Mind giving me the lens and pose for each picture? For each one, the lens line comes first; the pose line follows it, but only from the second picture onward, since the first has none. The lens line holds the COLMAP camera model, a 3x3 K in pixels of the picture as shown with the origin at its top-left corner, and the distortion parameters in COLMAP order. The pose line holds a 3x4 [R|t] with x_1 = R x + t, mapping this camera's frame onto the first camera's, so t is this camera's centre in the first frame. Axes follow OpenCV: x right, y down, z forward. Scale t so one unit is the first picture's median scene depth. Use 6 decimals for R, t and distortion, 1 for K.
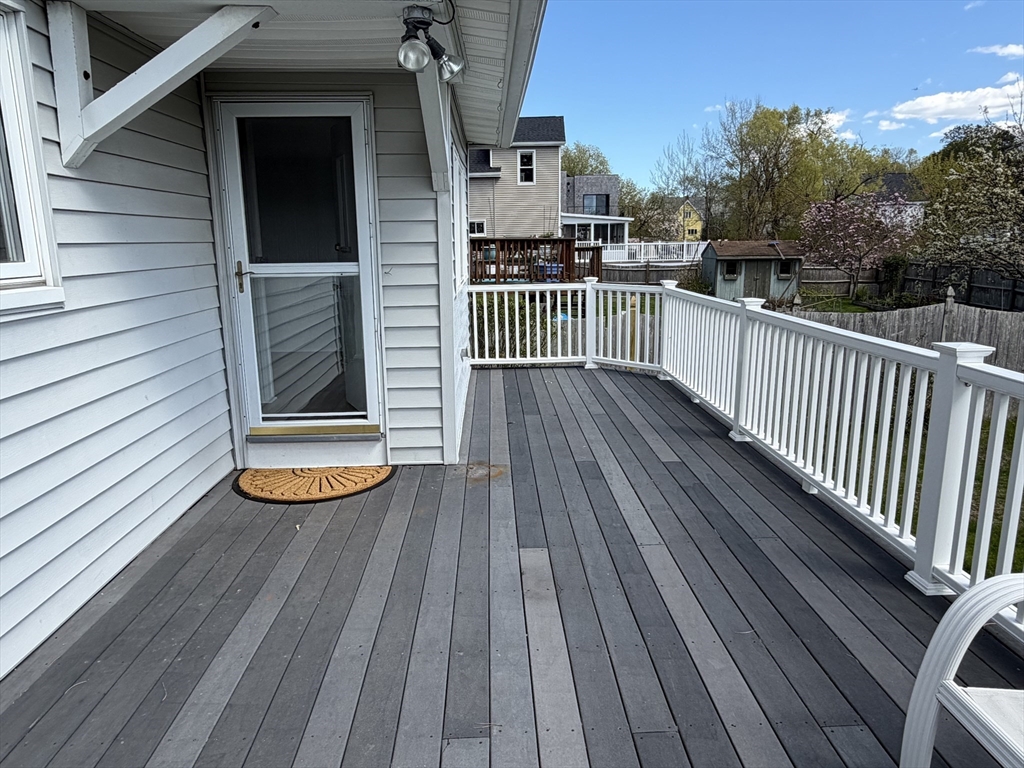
lens RADIAL K [[682.6, 0, 506.4], [0, 682.6, 382.7], [0, 0, 1]] dist [-0.002577, 0.002194]
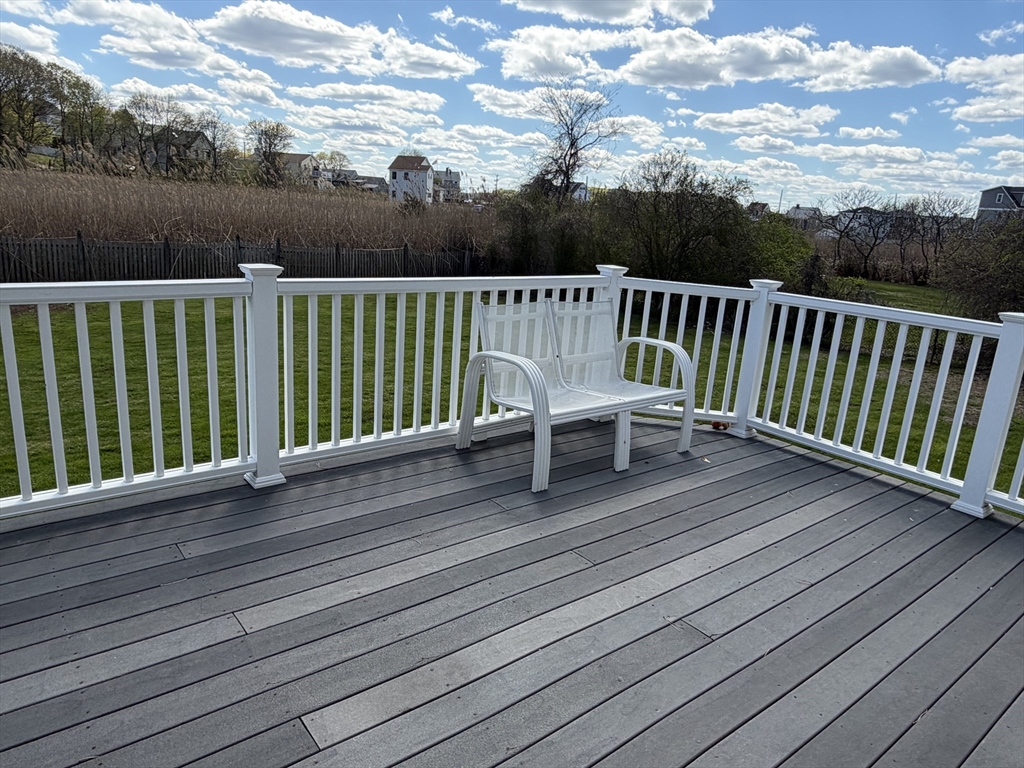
lens RADIAL K [[682.6, 0, 506.4], [0, 682.6, 382.7], [0, 0, 1]] dist [-0.002577, 0.002194]
pose [[-0.595564, -0.231457, 0.769241, -0.497581], [0.104278, 0.927214, 0.359724, -0.243710], [-0.796511, 0.294453, -0.528079, 1.297250]]
